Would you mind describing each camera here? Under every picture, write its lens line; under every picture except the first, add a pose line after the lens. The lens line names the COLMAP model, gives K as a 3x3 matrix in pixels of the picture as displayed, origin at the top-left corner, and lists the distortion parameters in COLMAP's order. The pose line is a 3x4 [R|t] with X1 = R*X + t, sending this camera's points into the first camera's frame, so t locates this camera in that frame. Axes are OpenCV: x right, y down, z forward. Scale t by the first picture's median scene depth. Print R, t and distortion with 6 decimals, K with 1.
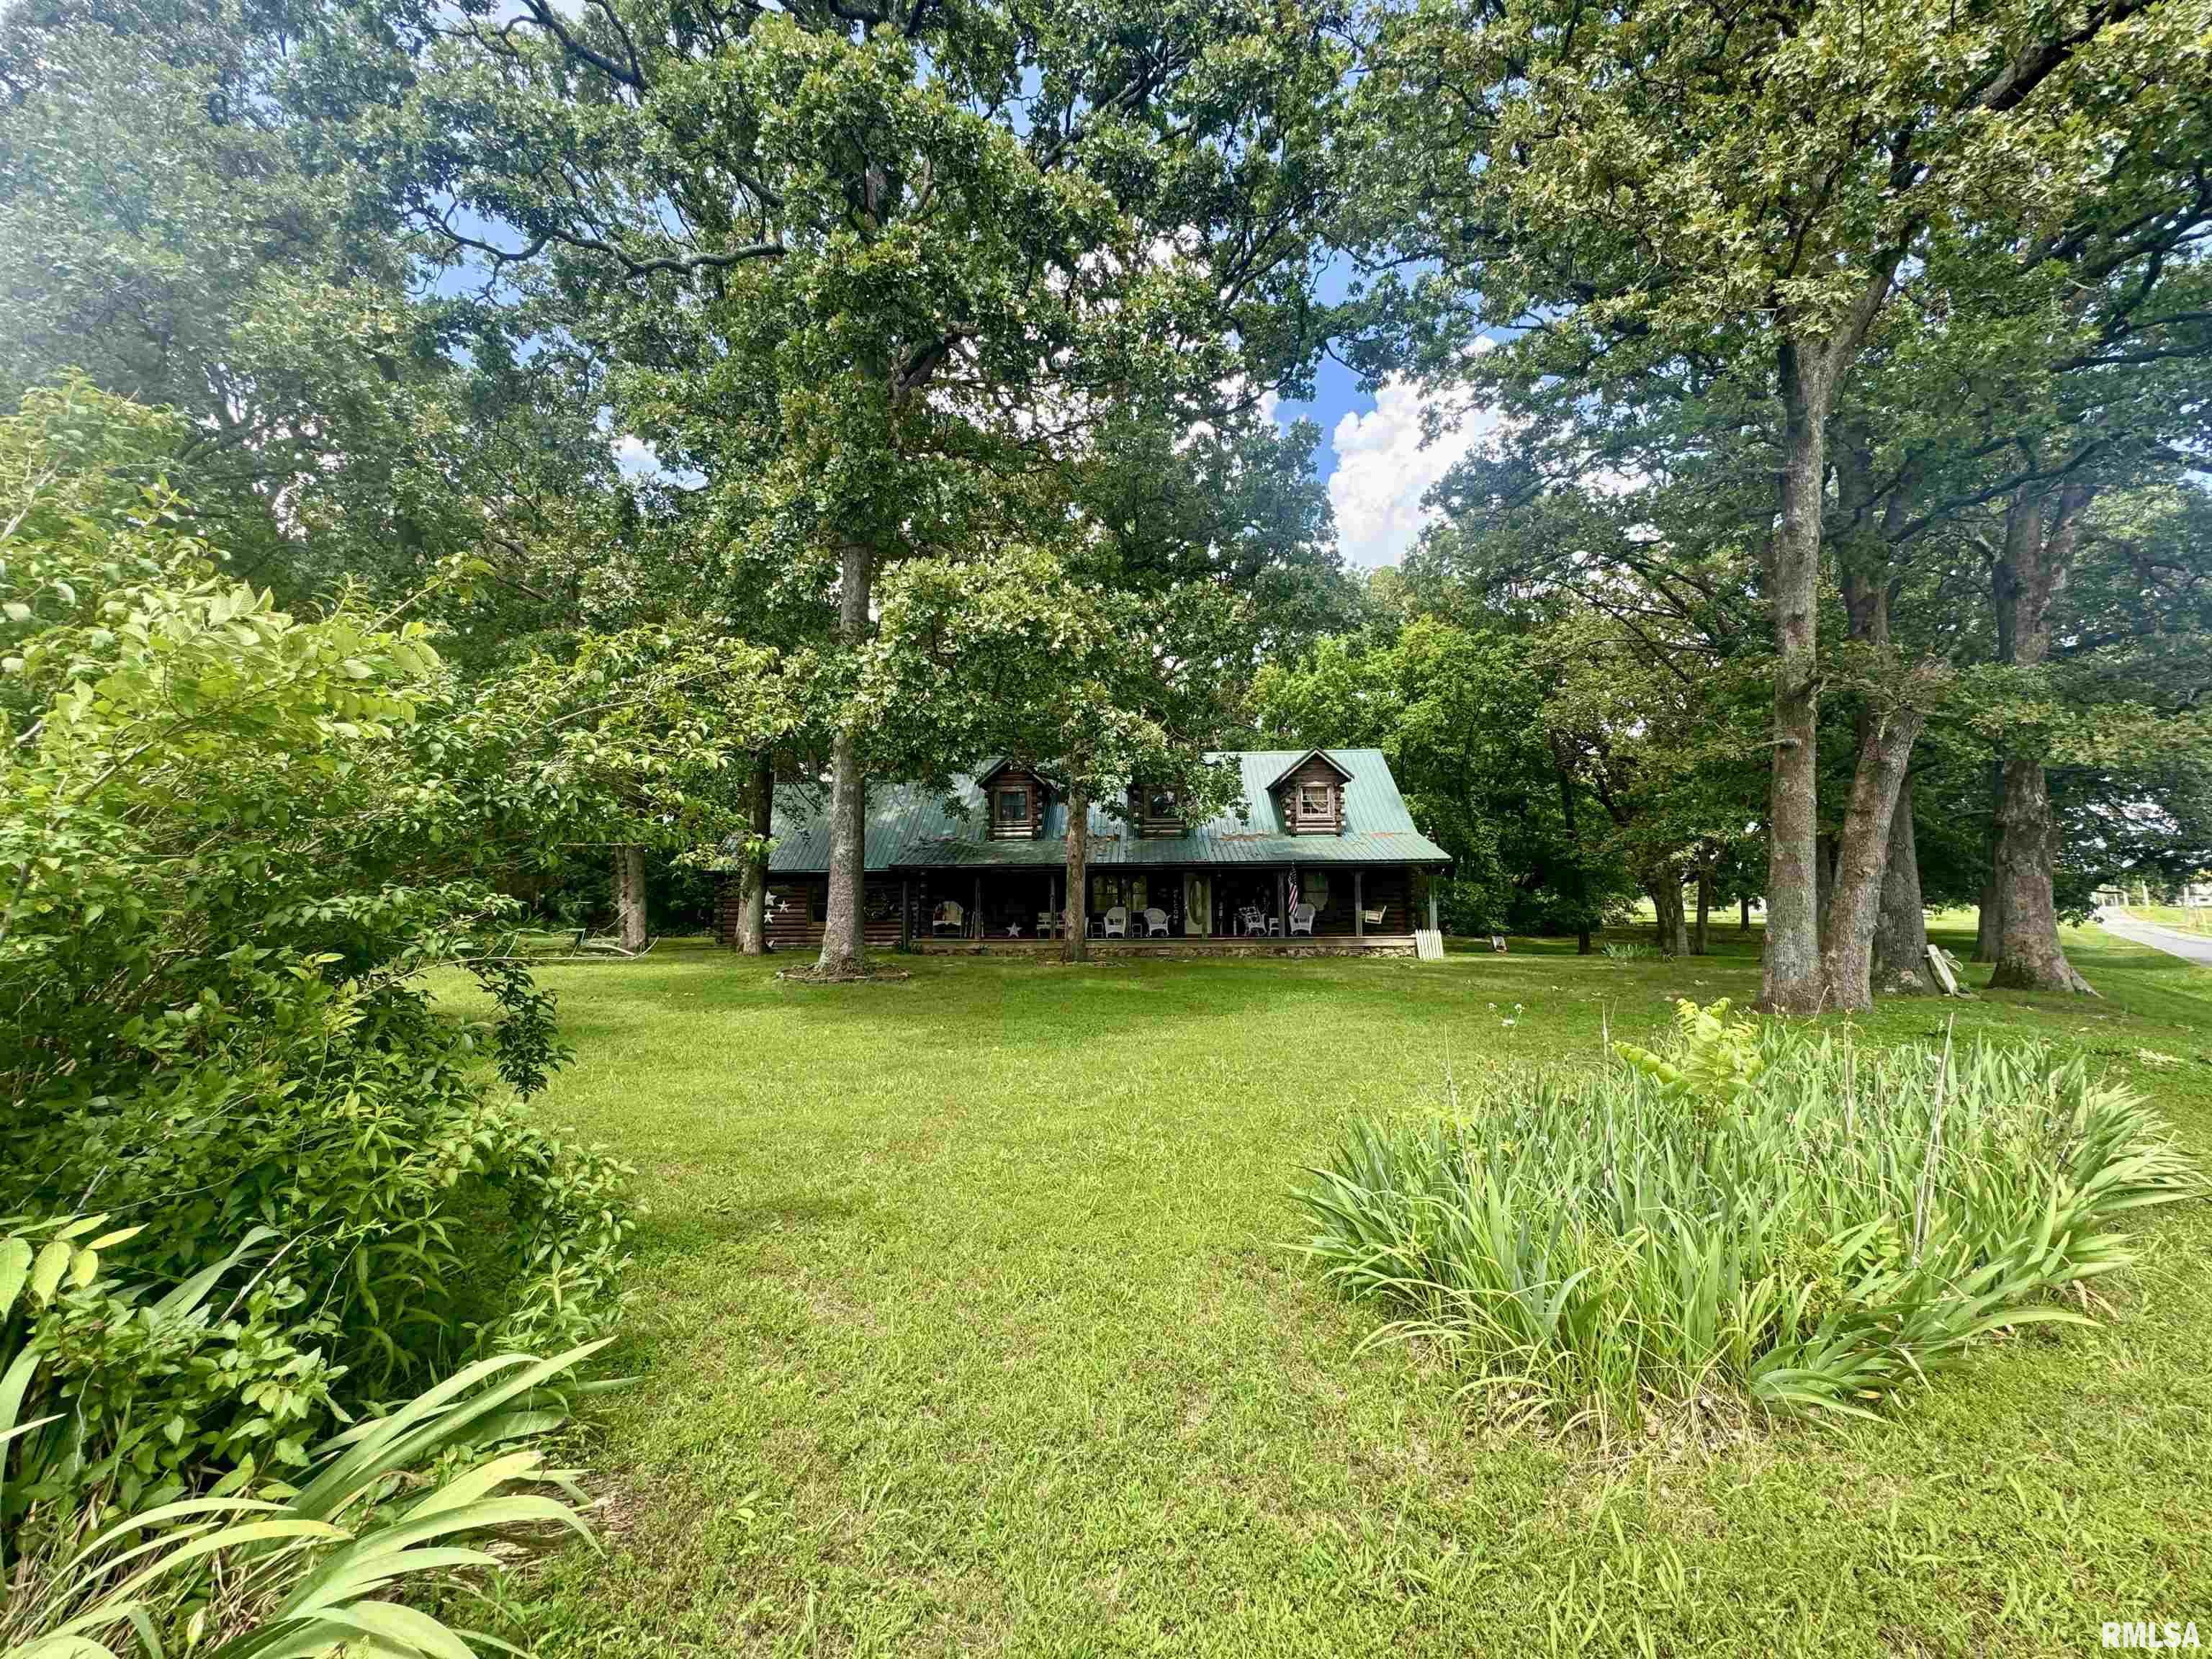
lens RADIAL K [[869.4, 0, 1095.9], [0, 869.4, 836.1], [0, 0, 1]] dist [-0.002168, 0.000196]
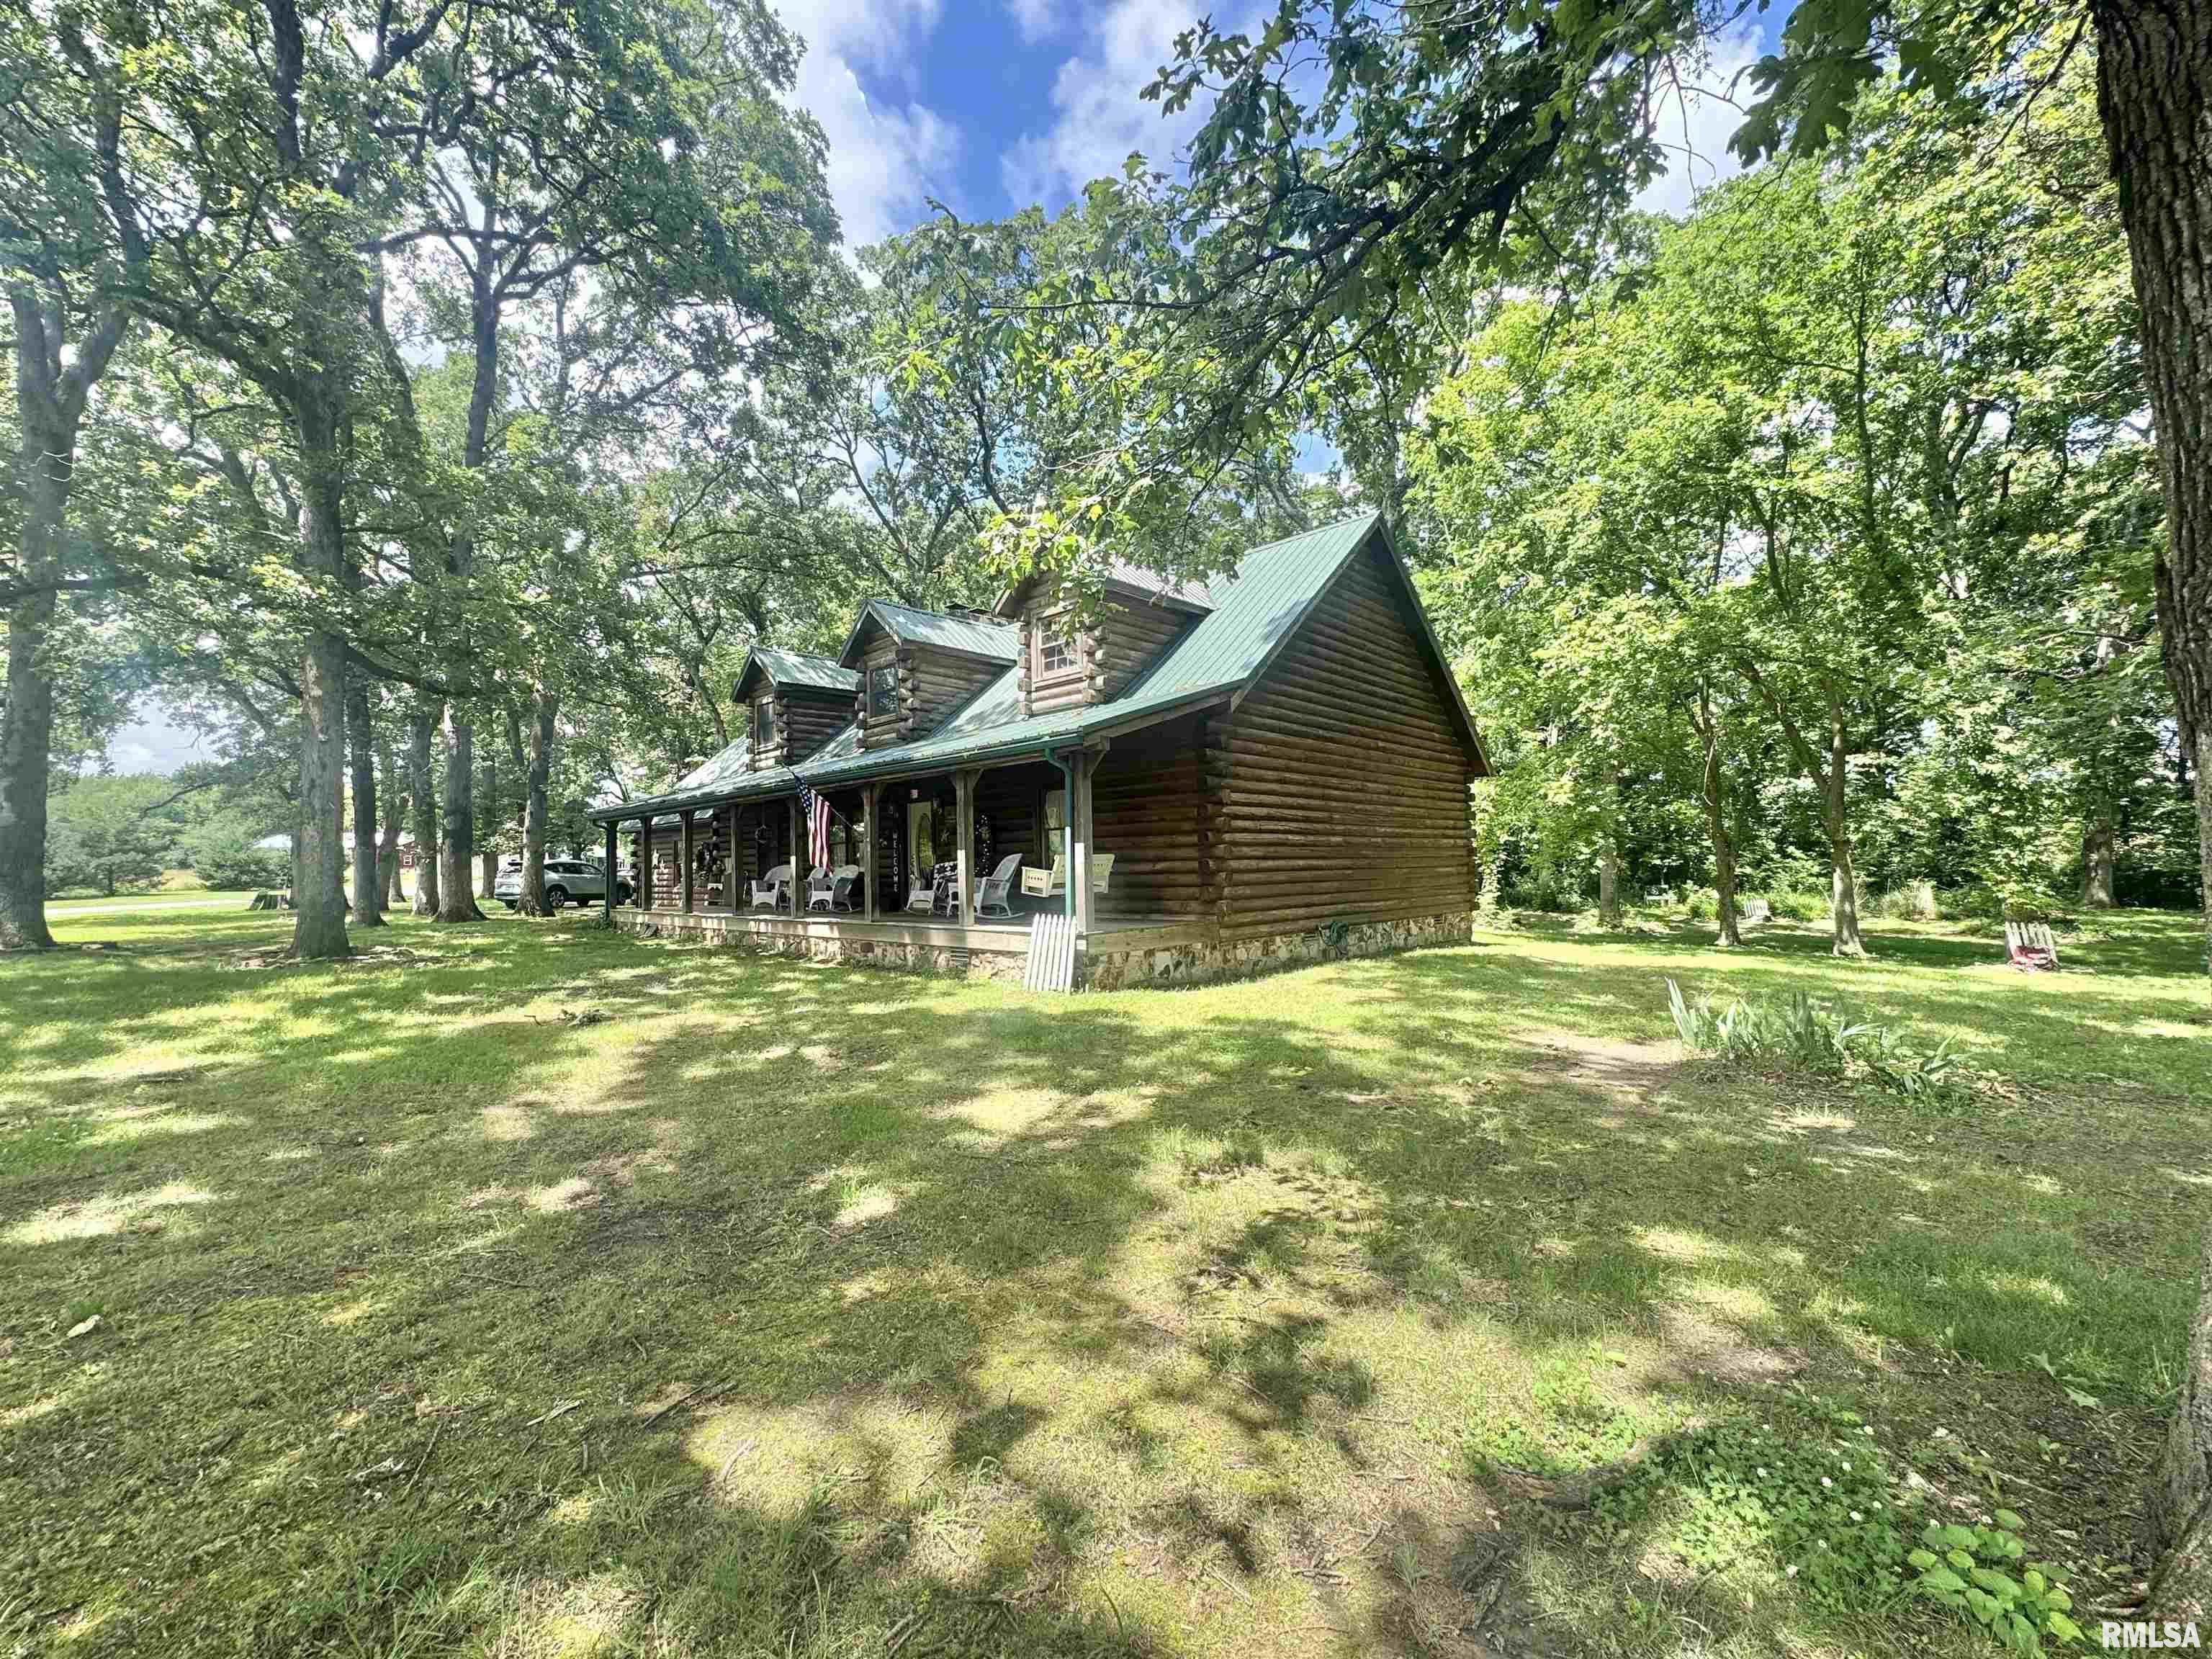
lens RADIAL K [[869.4, 0, 1095.9], [0, 869.4, 836.1], [0, 0, 1]] dist [-0.002168, 0.000196]
pose [[0.759088, -0.030100, -0.650292, 0.606665], [0.067602, 0.997175, 0.032756, 0.055892], [0.647469, -0.068826, 0.758978, 0.664307]]
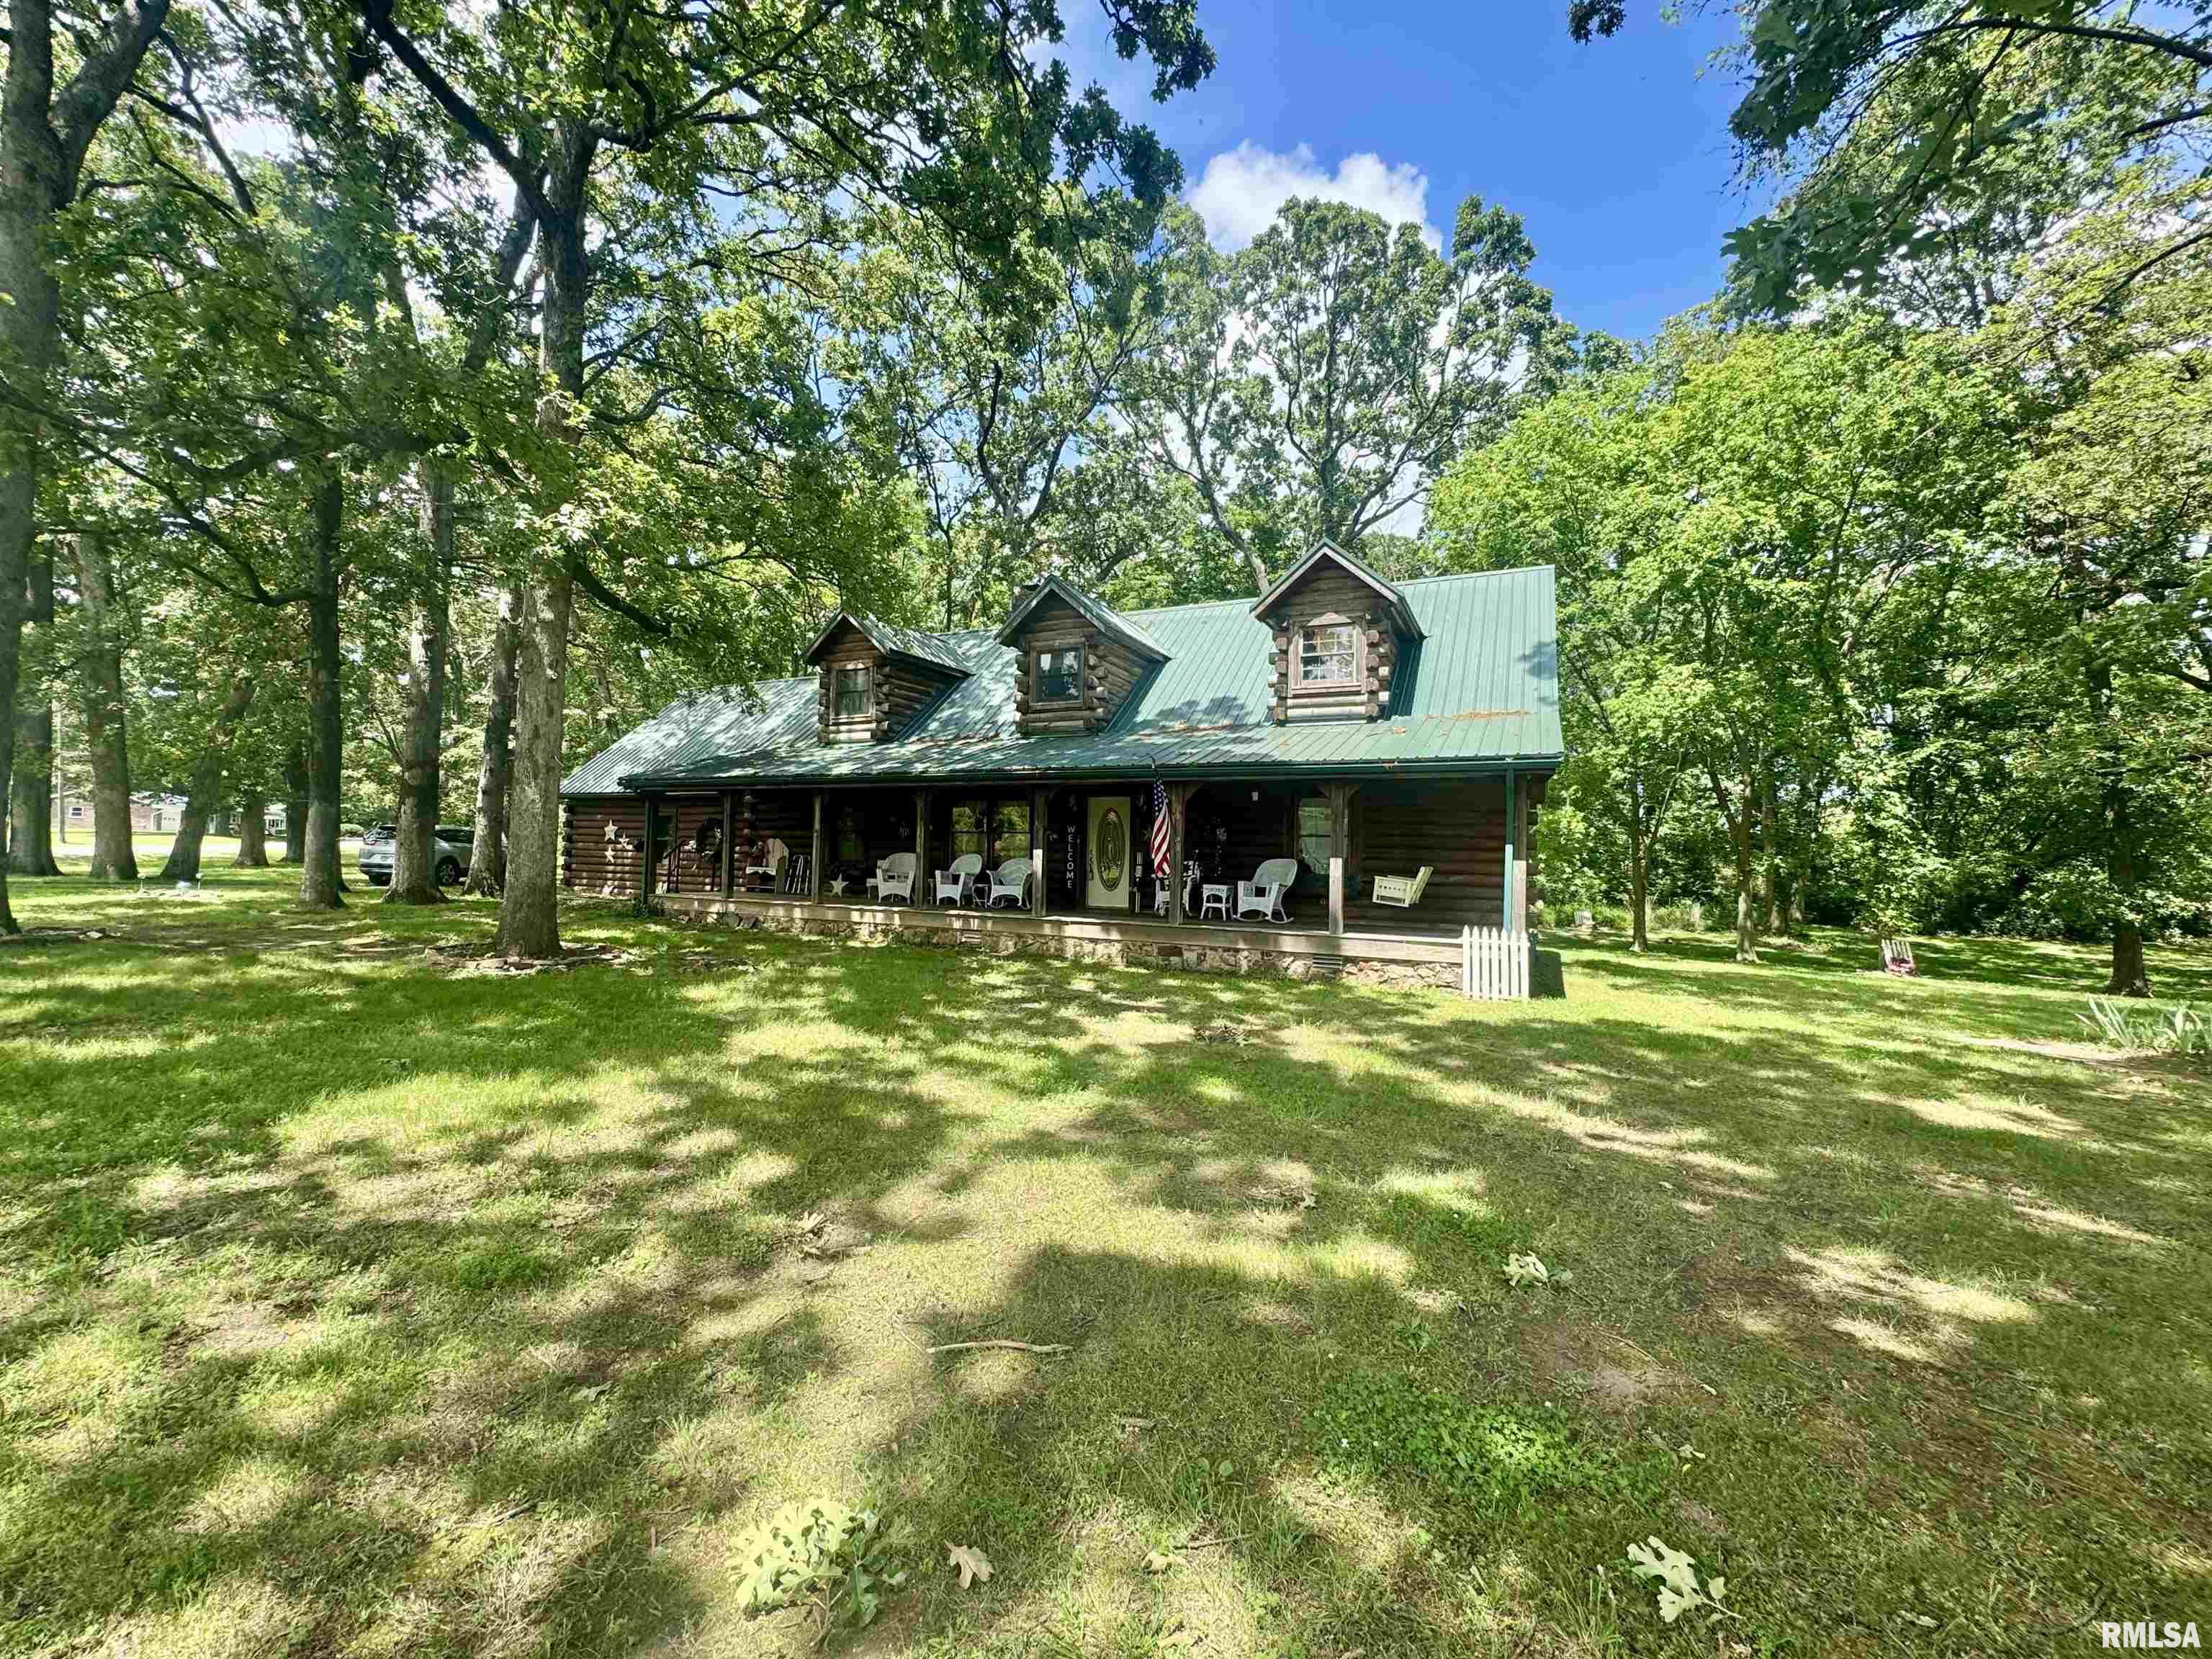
lens RADIAL K [[869.4, 0, 1095.9], [0, 869.4, 836.1], [0, 0, 1]] dist [-0.002168, 0.000196]
pose [[0.916463, 0.021261, -0.399554, 0.345833], [0.000823, 0.998485, 0.055018, 0.038227], [0.400118, -0.050751, 0.915057, 0.509483]]
